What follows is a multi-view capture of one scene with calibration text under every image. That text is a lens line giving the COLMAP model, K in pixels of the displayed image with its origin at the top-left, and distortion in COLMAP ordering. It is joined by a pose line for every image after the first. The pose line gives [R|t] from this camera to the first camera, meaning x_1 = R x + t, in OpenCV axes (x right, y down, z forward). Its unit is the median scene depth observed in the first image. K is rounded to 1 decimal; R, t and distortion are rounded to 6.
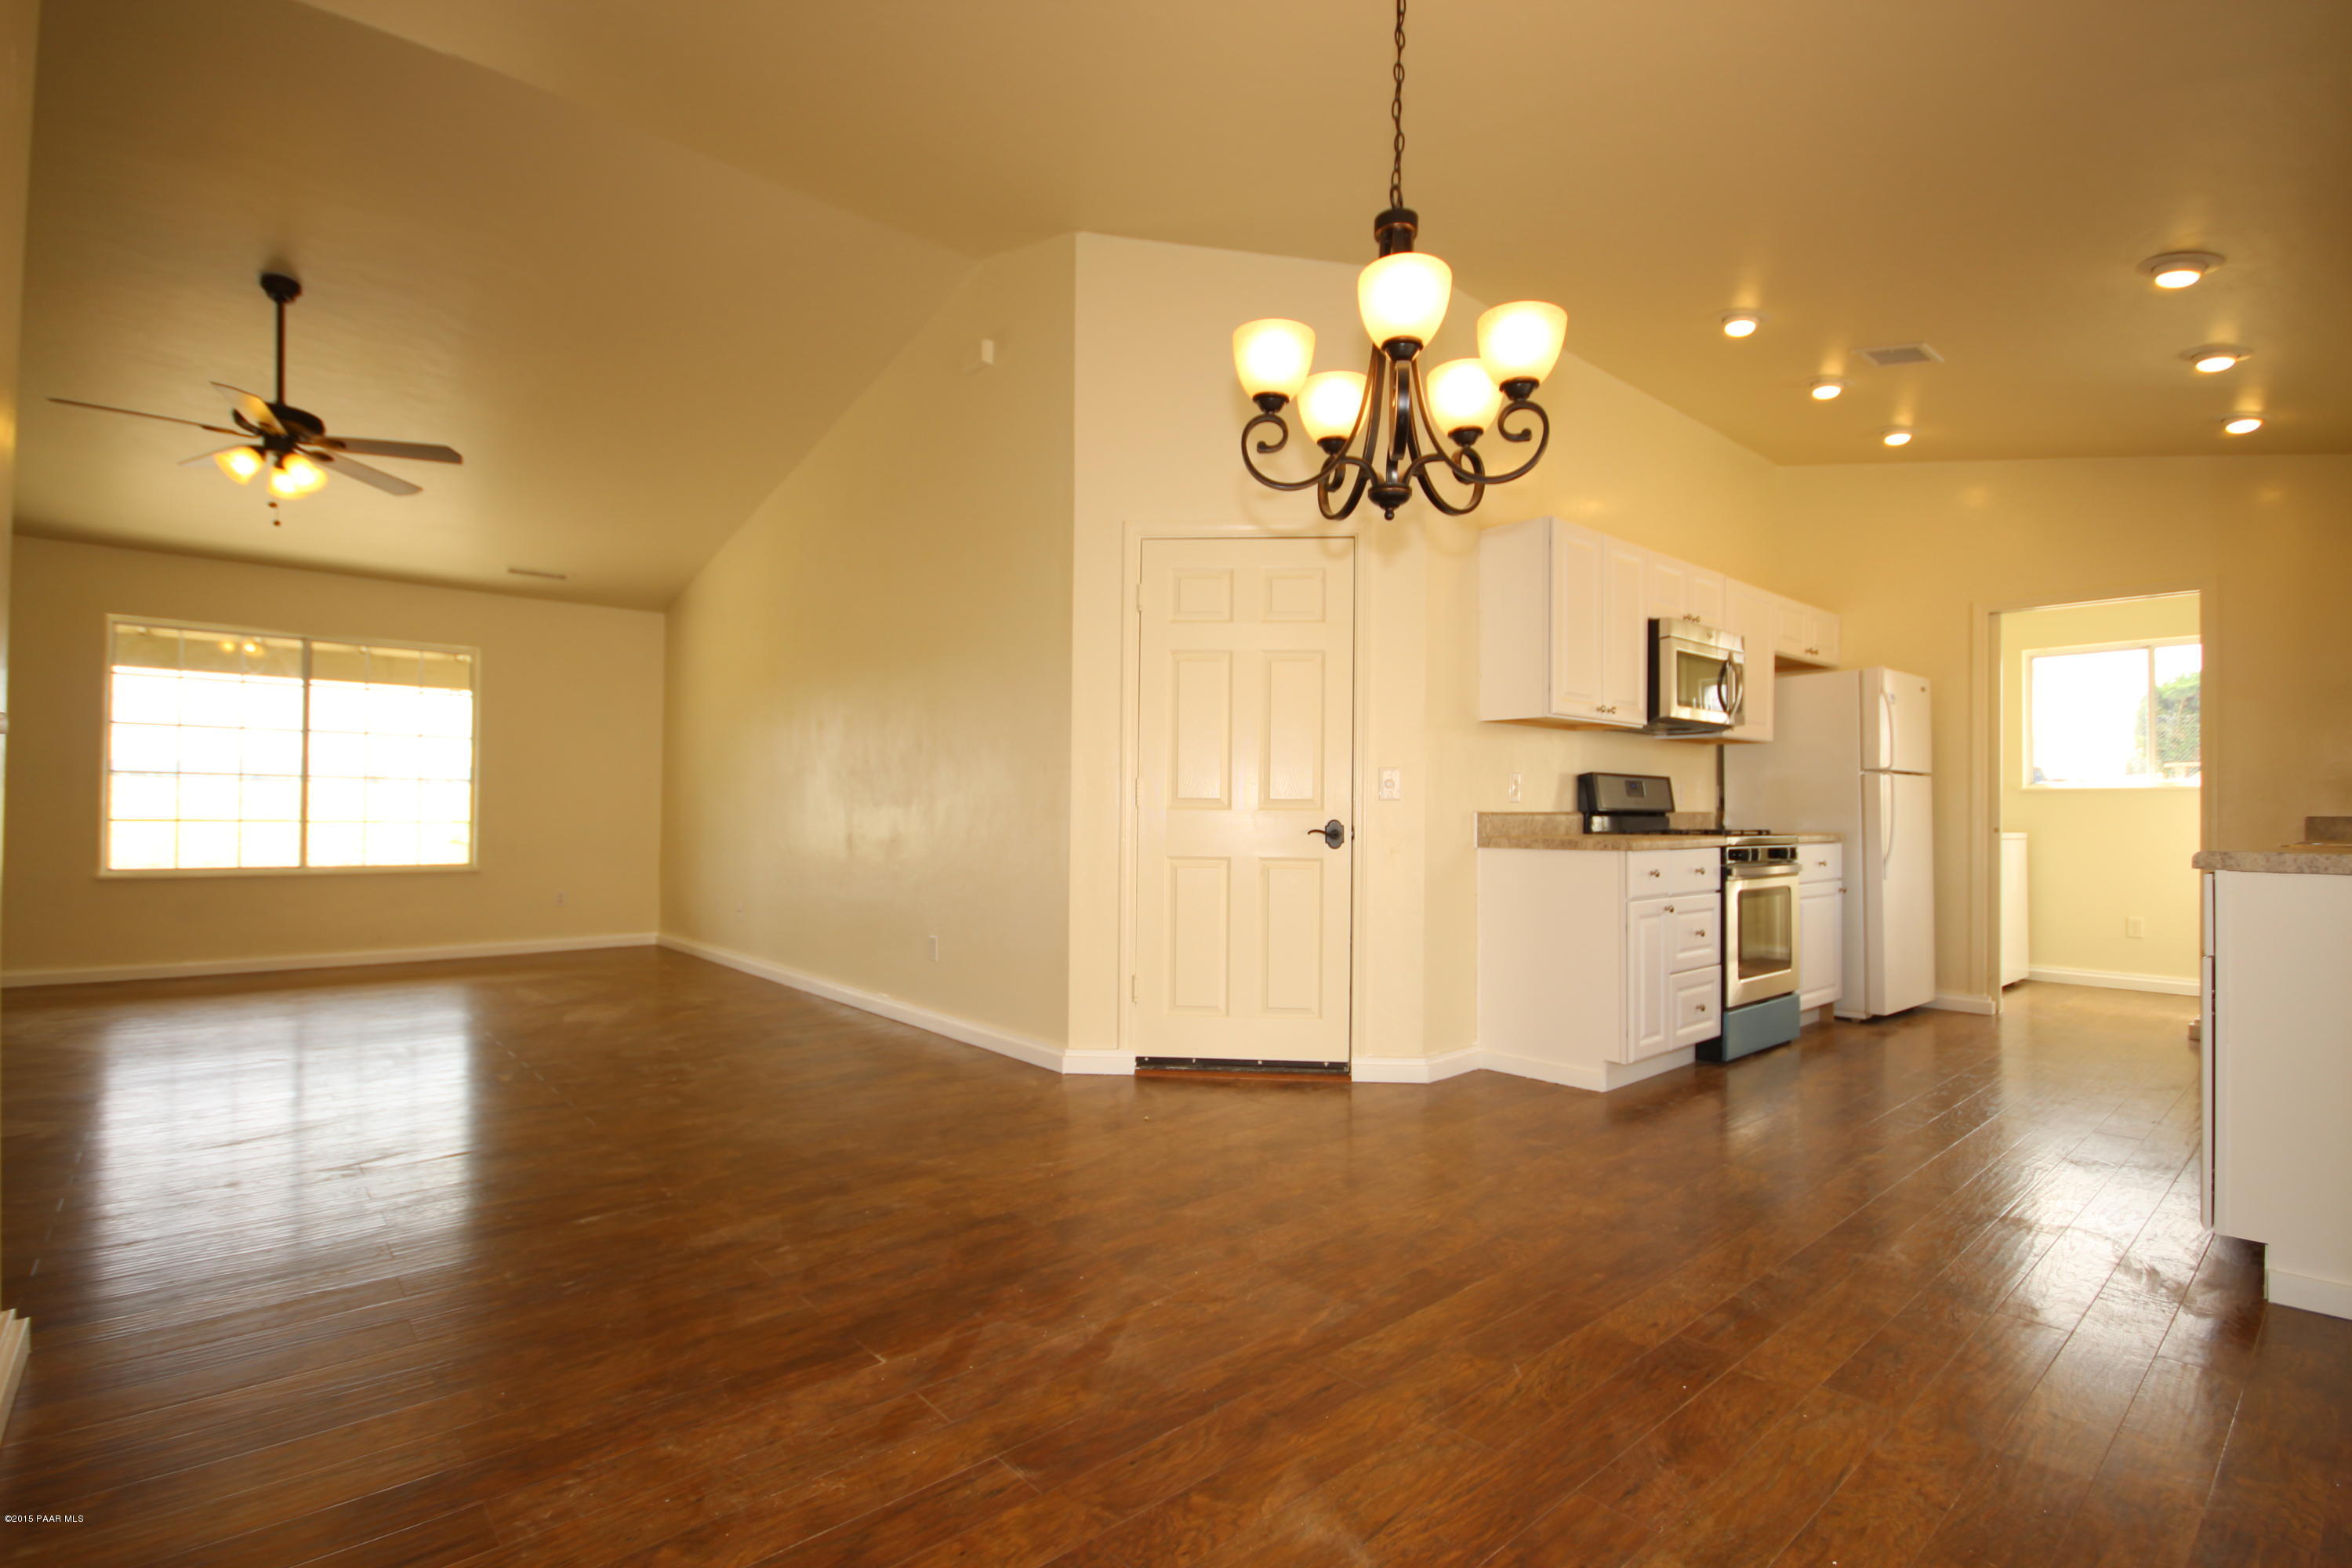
lens RADIAL K [[1080.9, 0, 1115.8], [0, 1080.9, 822.3], [0, 0, 1]] dist [0.001973, -0.012376]
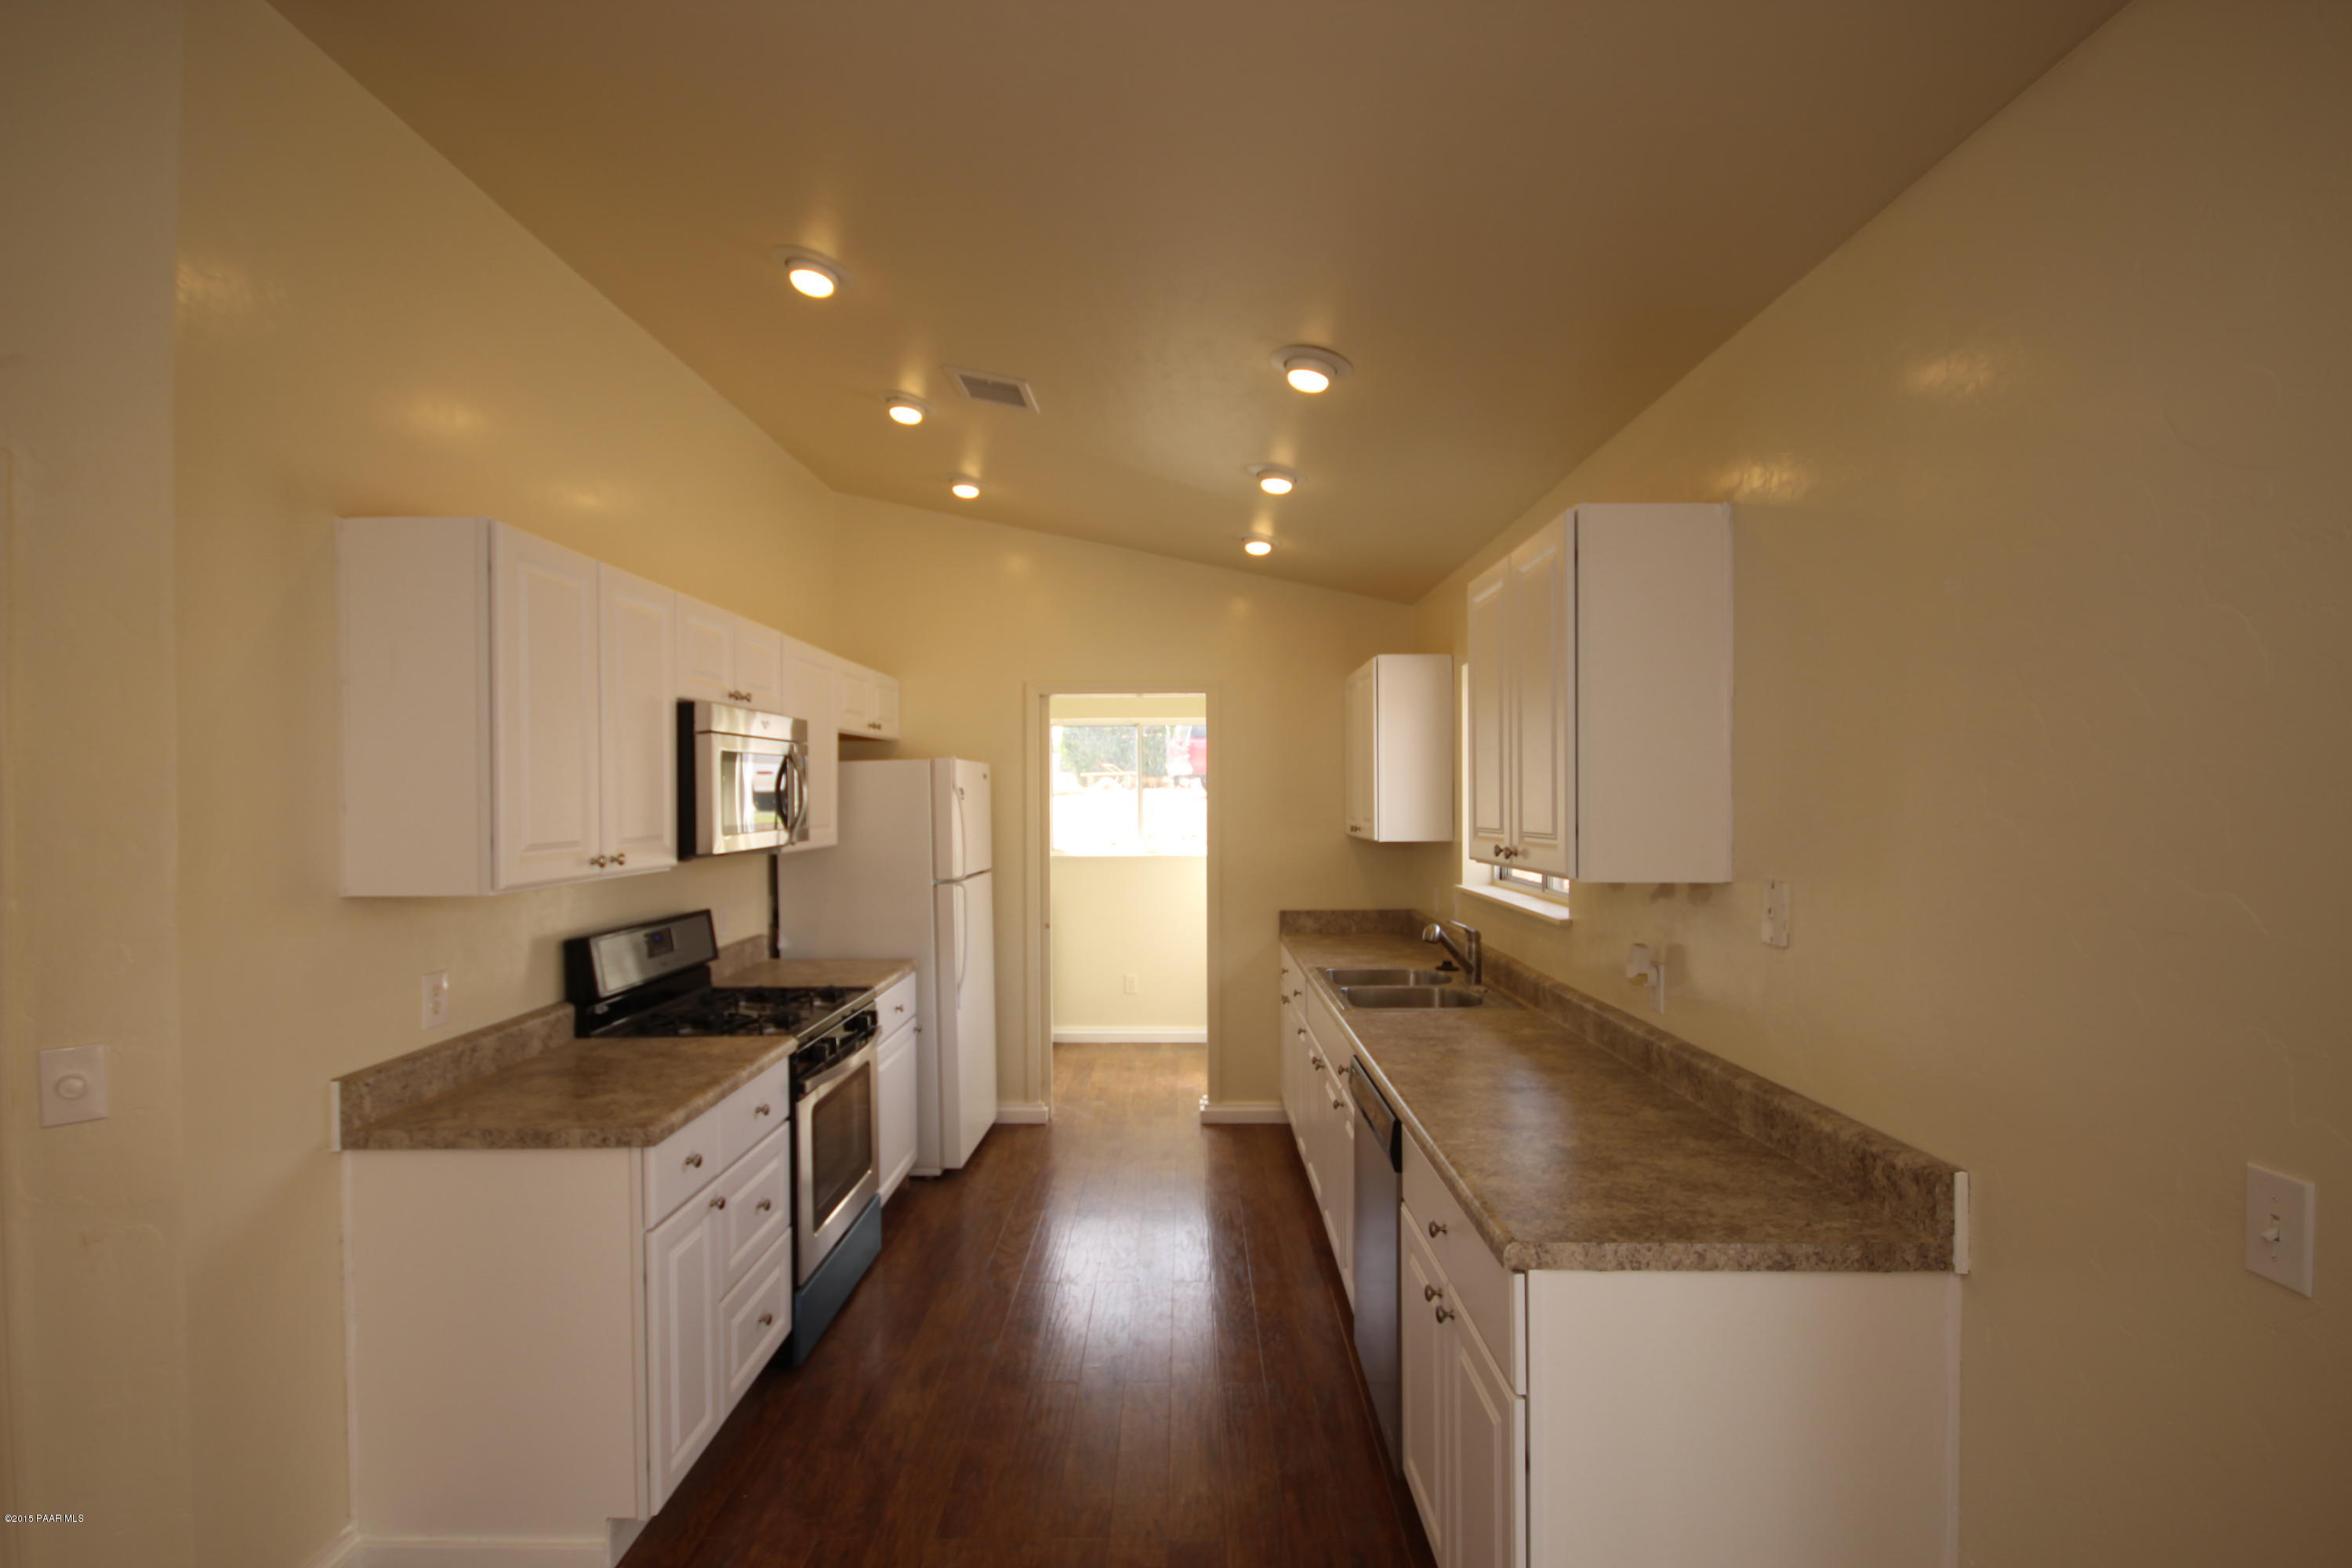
lens RADIAL K [[1086.4, 0, 1176.0], [0, 1086.4, 784.0], [0, 0, 1]] dist [0.001921, 0.000476]
pose [[0.632210, -0.004399, 0.774785, 0.177124], [0.015448, 0.999857, -0.006928, -0.125442], [-0.774643, 0.016349, 0.632187, 0.358323]]
